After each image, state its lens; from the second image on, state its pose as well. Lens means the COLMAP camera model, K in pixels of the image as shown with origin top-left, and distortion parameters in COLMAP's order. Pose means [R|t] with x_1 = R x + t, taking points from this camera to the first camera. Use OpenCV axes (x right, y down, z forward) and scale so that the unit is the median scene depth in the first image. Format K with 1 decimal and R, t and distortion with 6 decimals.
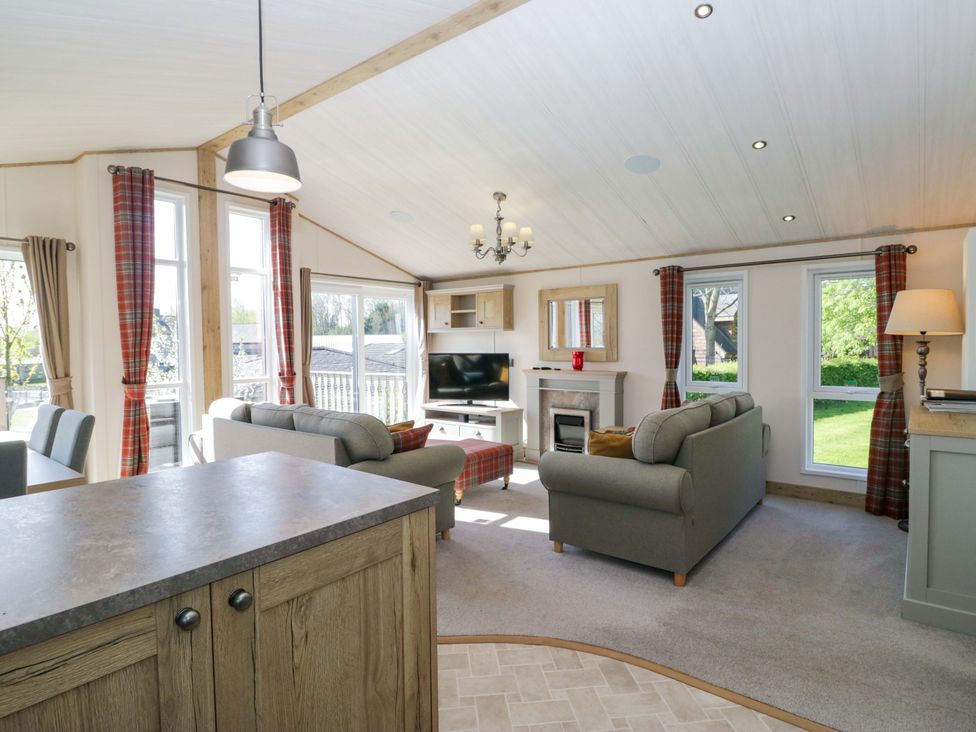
lens RADIAL K [[537.3, 0, 480.7], [0, 537.3, 363.1], [0, 0, 1]] dist [-0.002587, -0.012366]
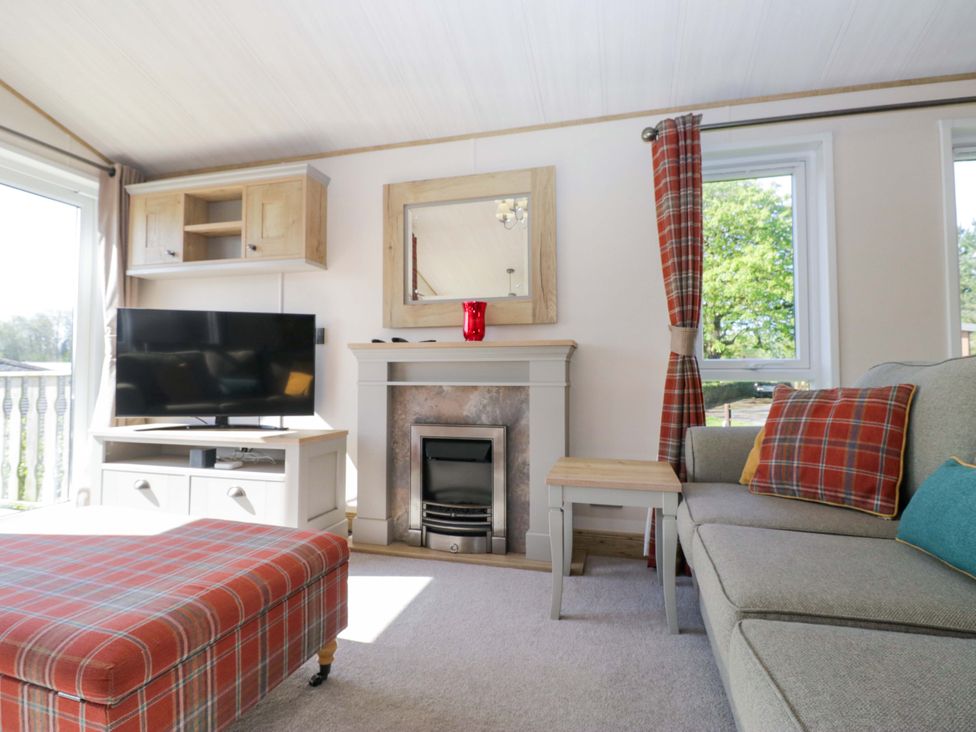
lens RADIAL K [[510.5, 0, 485.9], [0, 510.5, 362.3], [0, 0, 1]] dist [-0.002167, -0.010211]
pose [[0.912330, 0.021834, 0.408874, 0.006407], [0.006166, 0.997731, -0.067037, 0.057067], [-0.409410, 0.063681, 0.910125, 0.549170]]
